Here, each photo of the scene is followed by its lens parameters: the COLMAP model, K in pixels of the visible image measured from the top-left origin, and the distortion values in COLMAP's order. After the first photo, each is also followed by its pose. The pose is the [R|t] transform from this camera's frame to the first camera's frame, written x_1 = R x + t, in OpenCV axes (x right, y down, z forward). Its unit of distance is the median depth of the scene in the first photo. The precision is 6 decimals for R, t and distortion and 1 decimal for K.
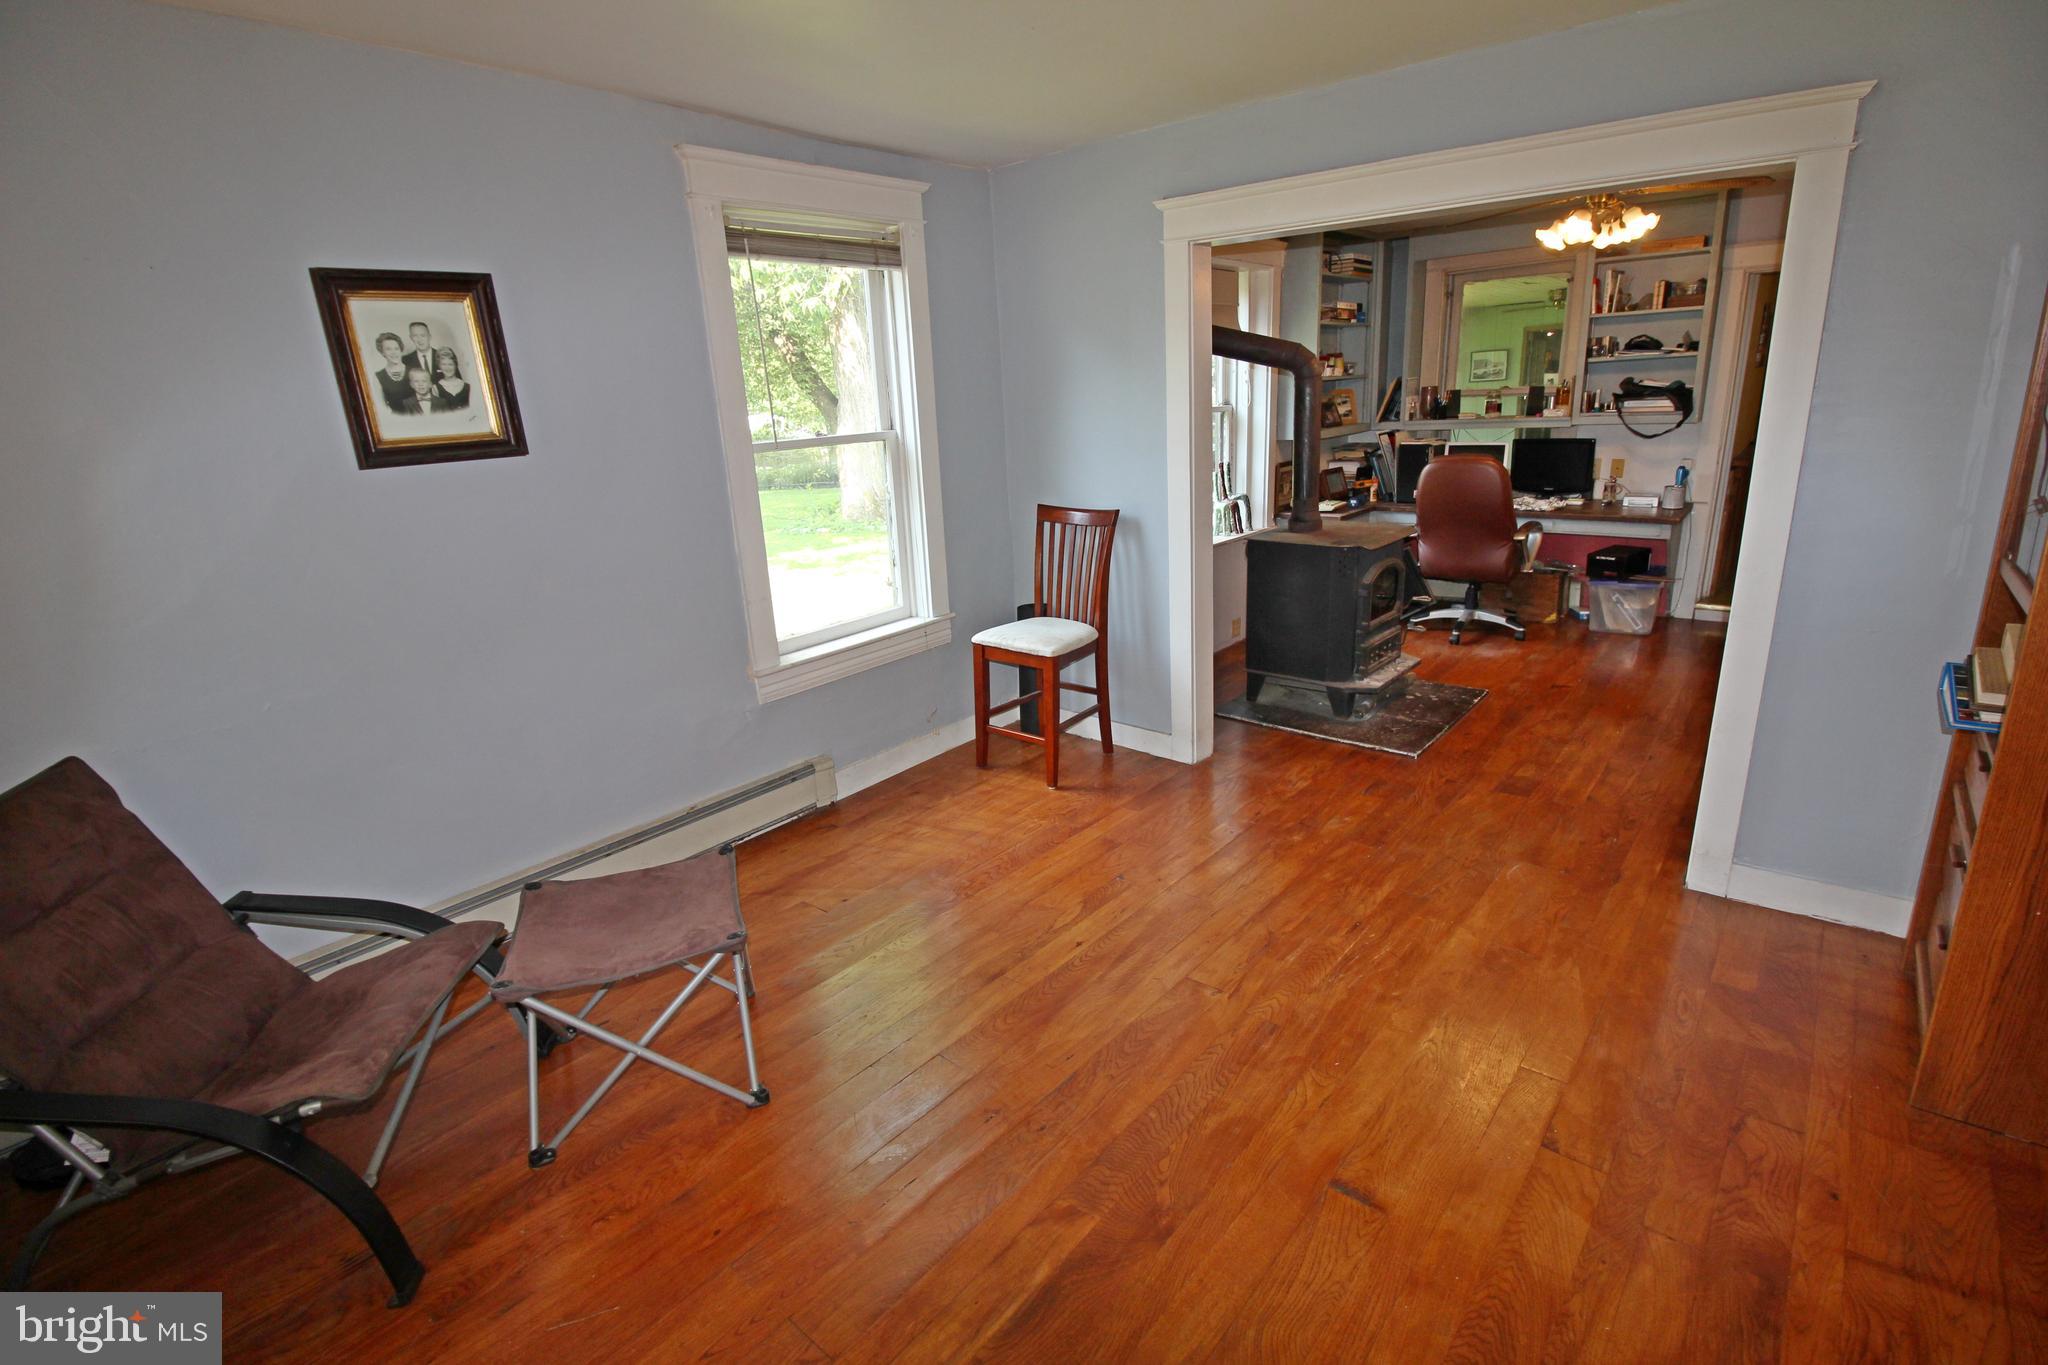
lens RADIAL K [[952.4, 0, 1039.1], [0, 952.4, 670.7], [0, 0, 1]] dist [-0.002644, -0.011742]
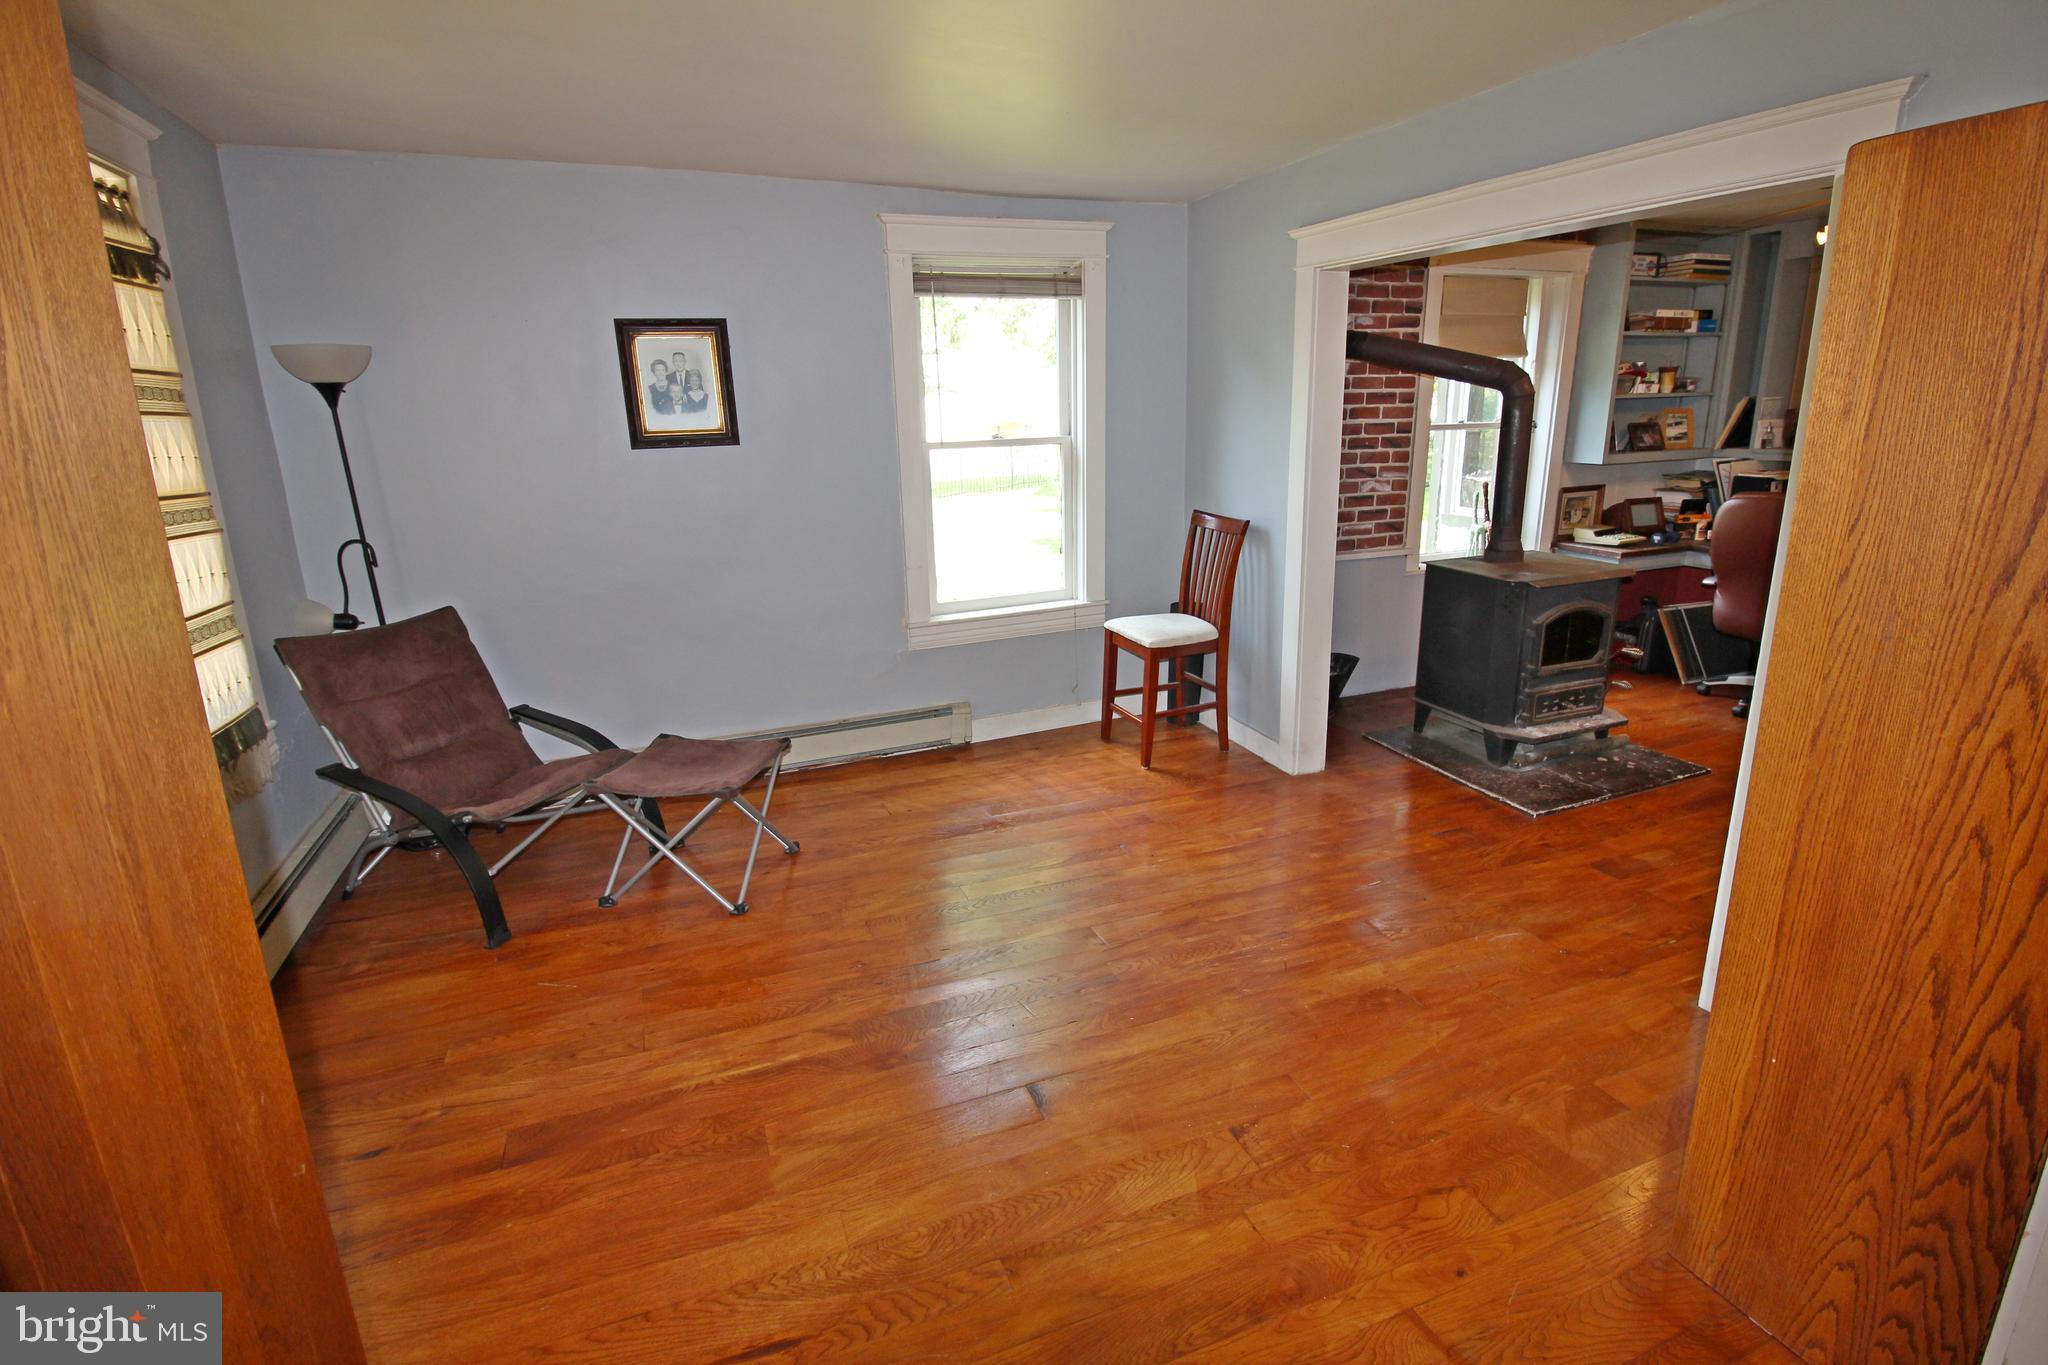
lens RADIAL K [[952.4, 0, 1035.7], [0, 952.4, 670.9], [0, 0, 1]] dist [-0.002644, -0.011742]
pose [[0.881825, 0.152329, -0.446296, 0.381192], [-0.150033, 0.987842, 0.040722, -0.013037], [0.447073, 0.031050, 0.893958, -0.042248]]
